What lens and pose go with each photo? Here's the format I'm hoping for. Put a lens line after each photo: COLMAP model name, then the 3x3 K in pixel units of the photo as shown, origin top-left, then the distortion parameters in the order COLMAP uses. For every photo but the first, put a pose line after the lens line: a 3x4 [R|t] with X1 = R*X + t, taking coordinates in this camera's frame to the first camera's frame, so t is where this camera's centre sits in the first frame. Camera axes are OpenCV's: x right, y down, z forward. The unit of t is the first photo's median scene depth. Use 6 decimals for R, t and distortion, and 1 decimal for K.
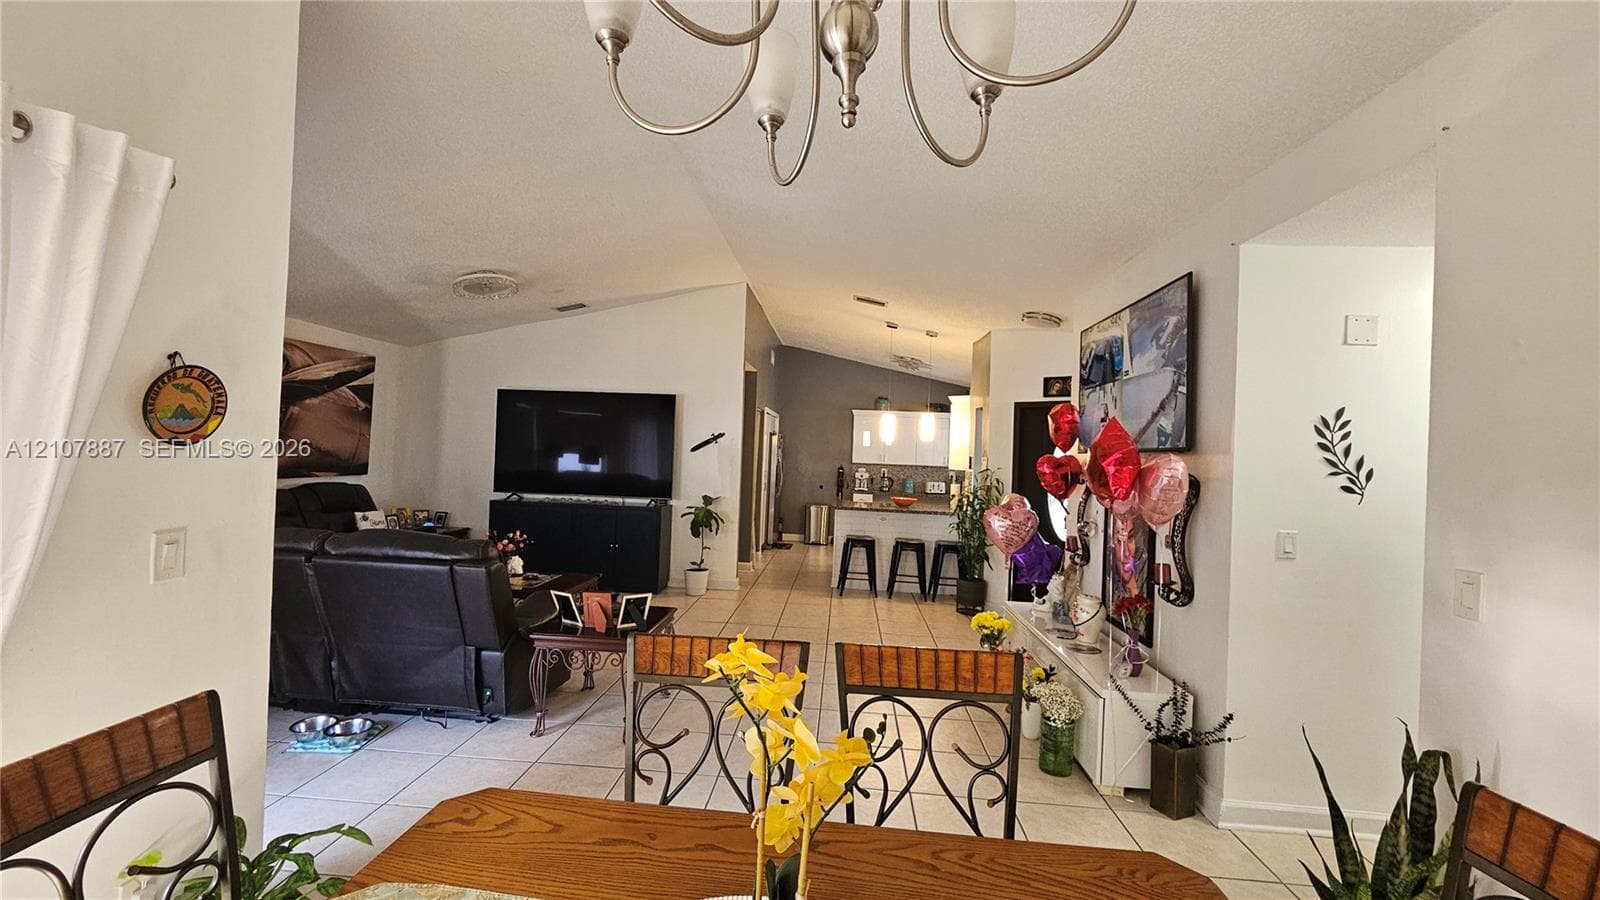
lens RADIAL K [[663.1, 0, 786.4], [0, 663.1, 444.9], [0, 0, 1]] dist [-0.003178, 0.002819]
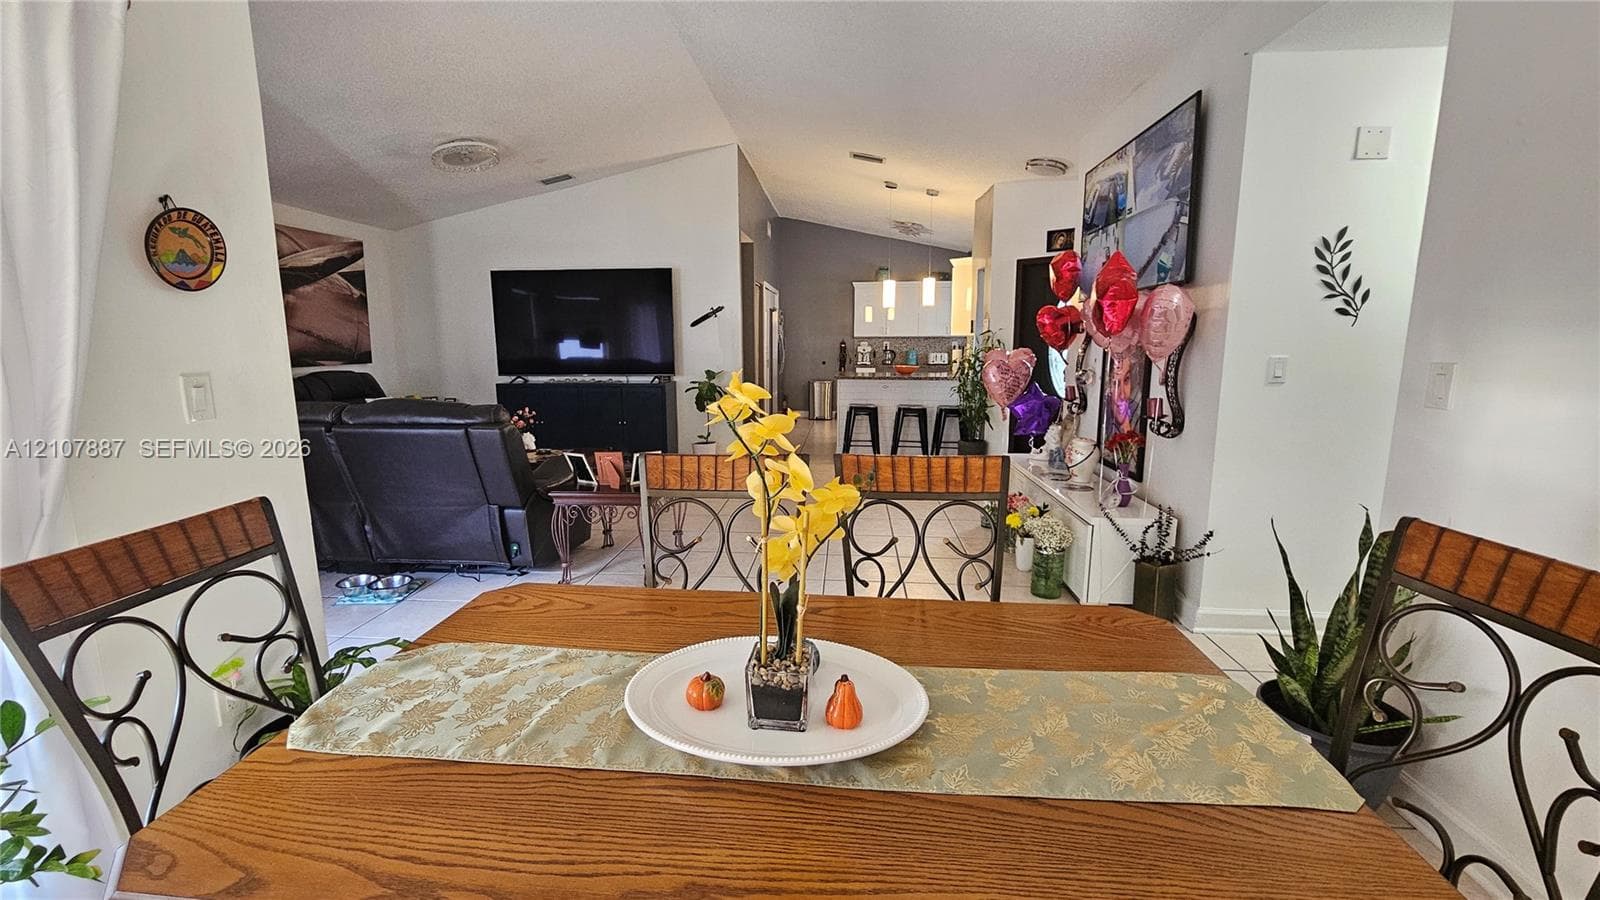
lens RADIAL K [[663.1, 0, 786.4], [0, 663.1, 444.9], [0, 0, 1]] dist [-0.003178, 0.002819]
pose [[0.999066, -0.041917, -0.010459, 0.004722], [0.043077, 0.984947, 0.167403, 0.049530], [0.003285, -0.167697, 0.985833, -0.022711]]
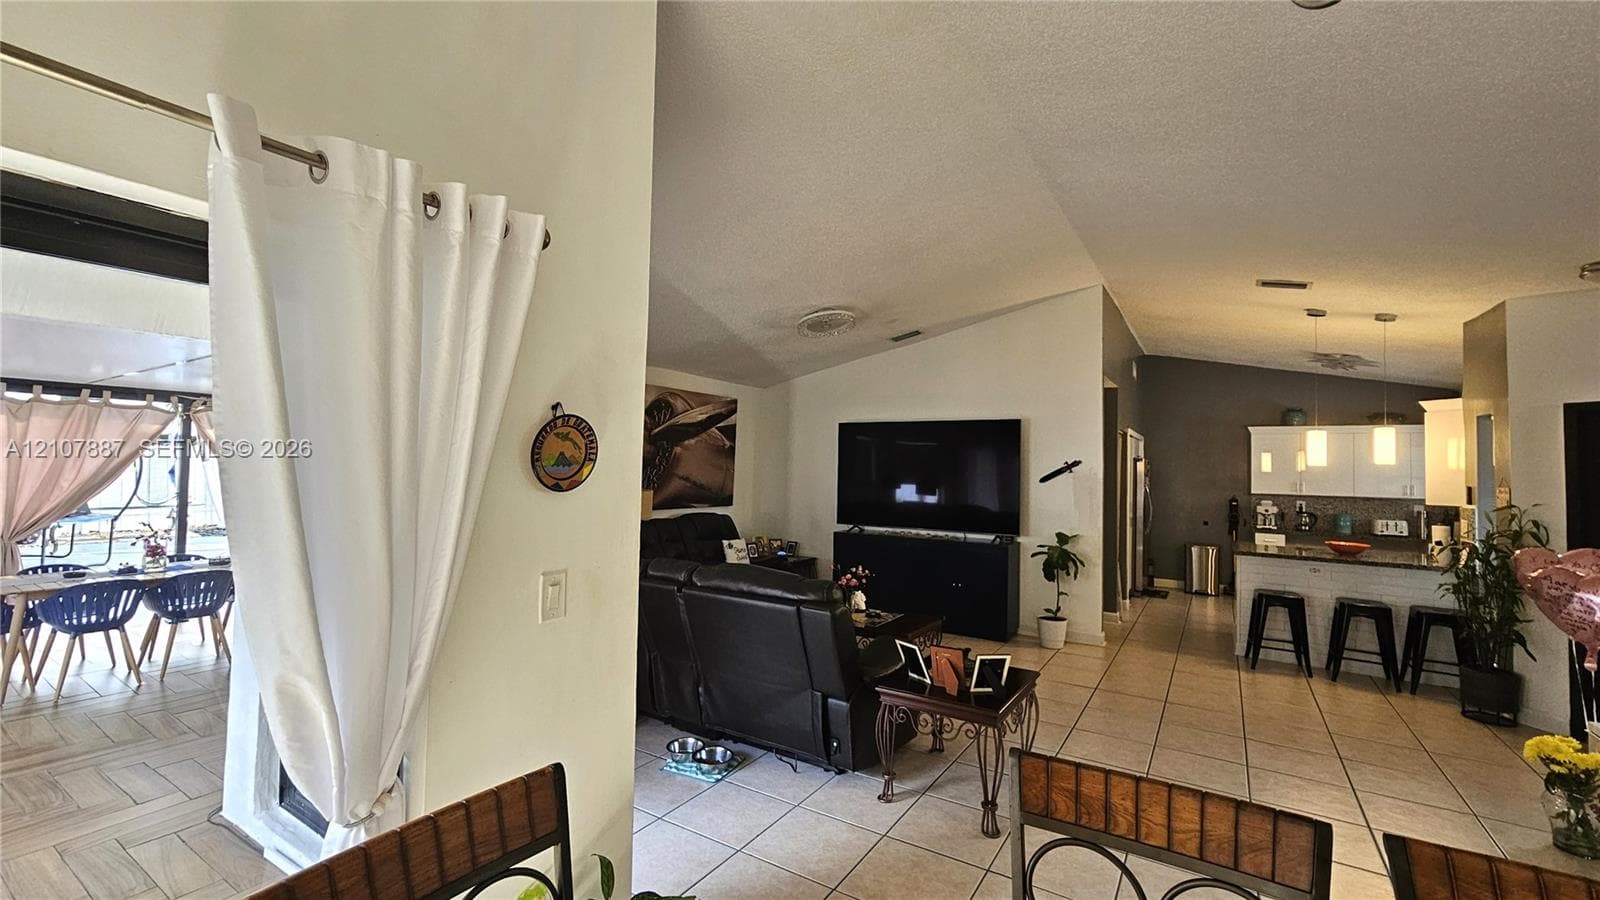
lens RADIAL K [[663.1, 0, 786.4], [0, 663.1, 444.9], [0, 0, 1]] dist [-0.003178, 0.002819]
pose [[0.881701, -0.034201, -0.470567, -0.049730], [0.014373, 0.998853, -0.045665, -0.009258], [0.471589, 0.033499, 0.881182, 0.115180]]
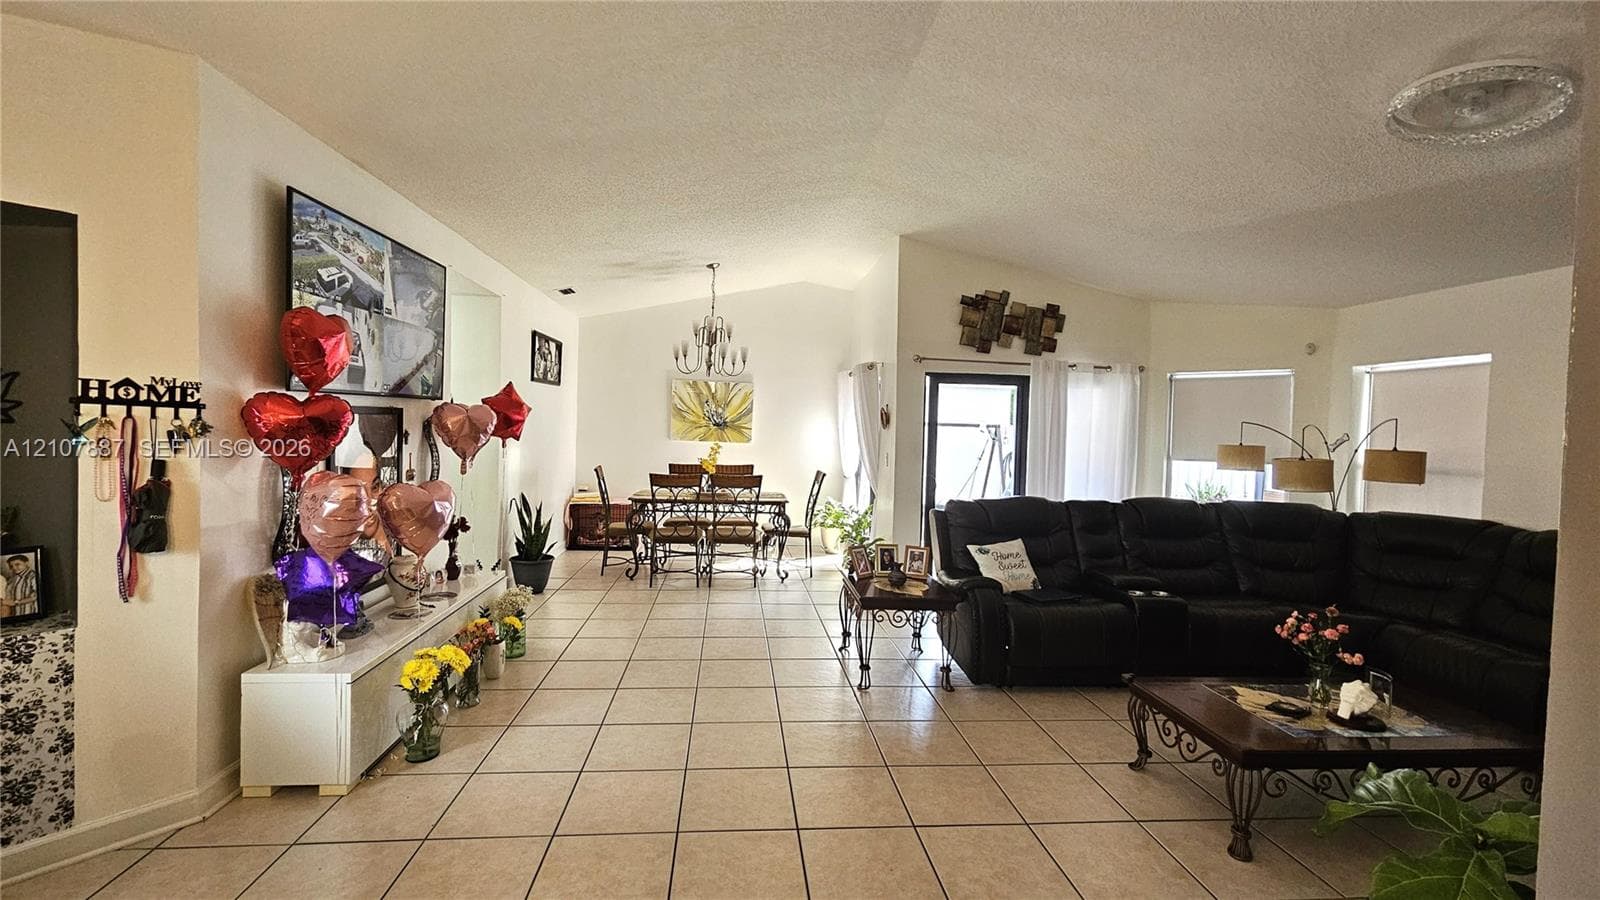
lens RADIAL K [[663.1, 0, 786.4], [0, 663.1, 444.9], [0, 0, 1]] dist [-0.003178, 0.002819]
pose [[-0.983710, -0.060912, -0.169130, 0.117572], [-0.064698, 0.997761, 0.016962, 0.029224], [0.167718, 0.027628, -0.985448, 2.188751]]
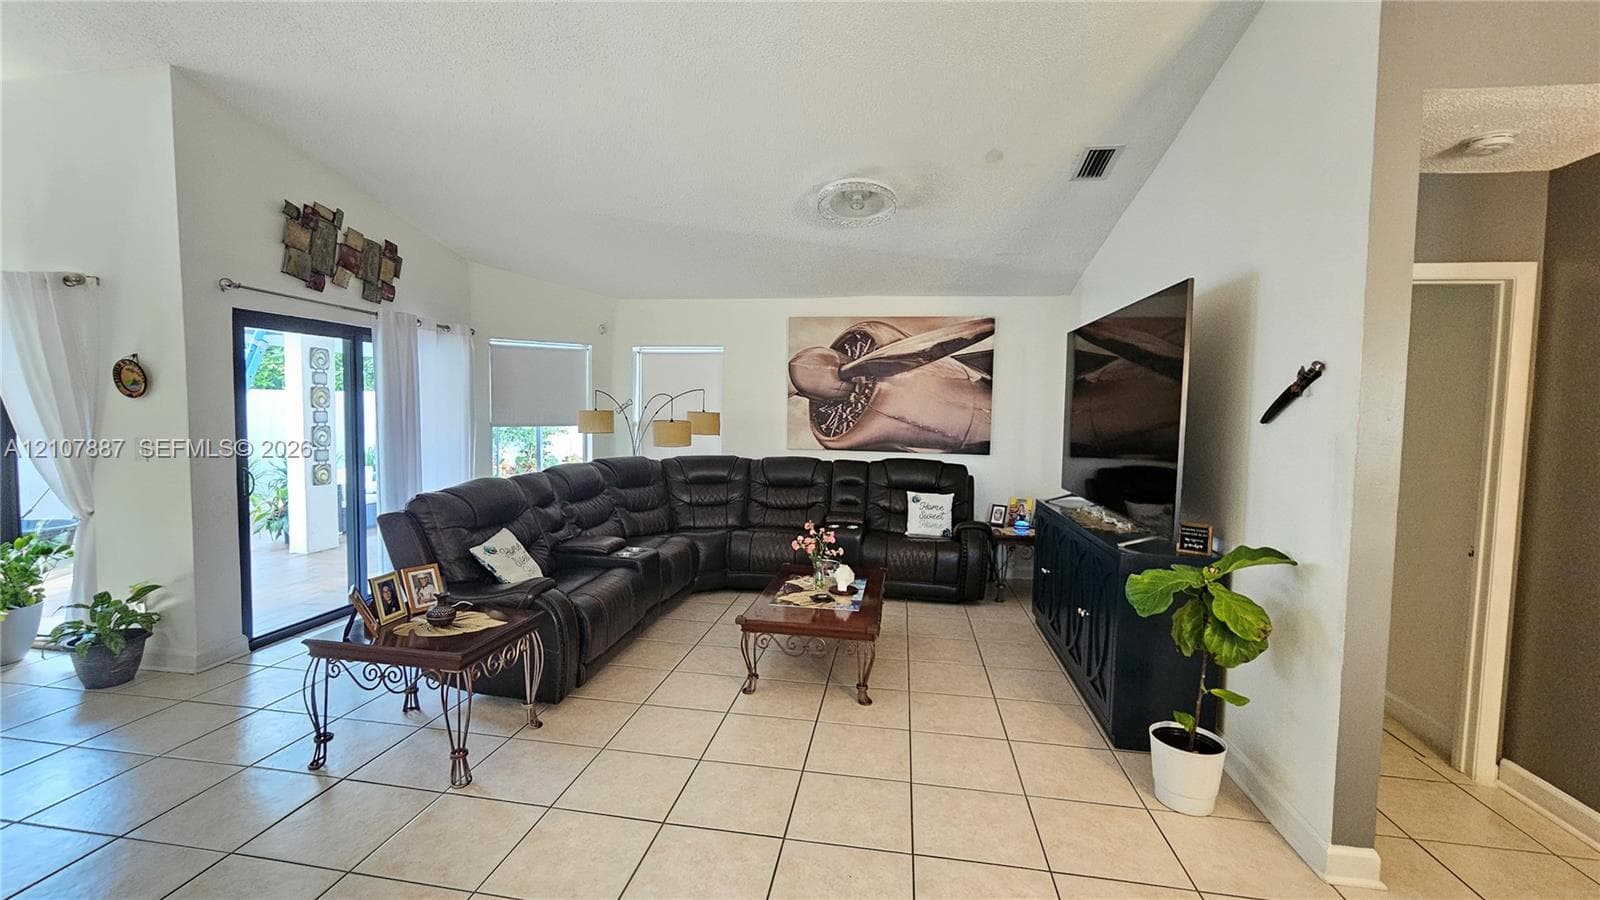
lens RADIAL K [[663.1, 0, 786.4], [0, 663.1, 444.9], [0, 0, 1]] dist [-0.003178, 0.002819]
pose [[-0.084626, 0.015487, -0.996292, 0.492466], [-0.015623, 0.999736, 0.016868, 0.040211], [0.996290, 0.016992, -0.084361, 1.560088]]
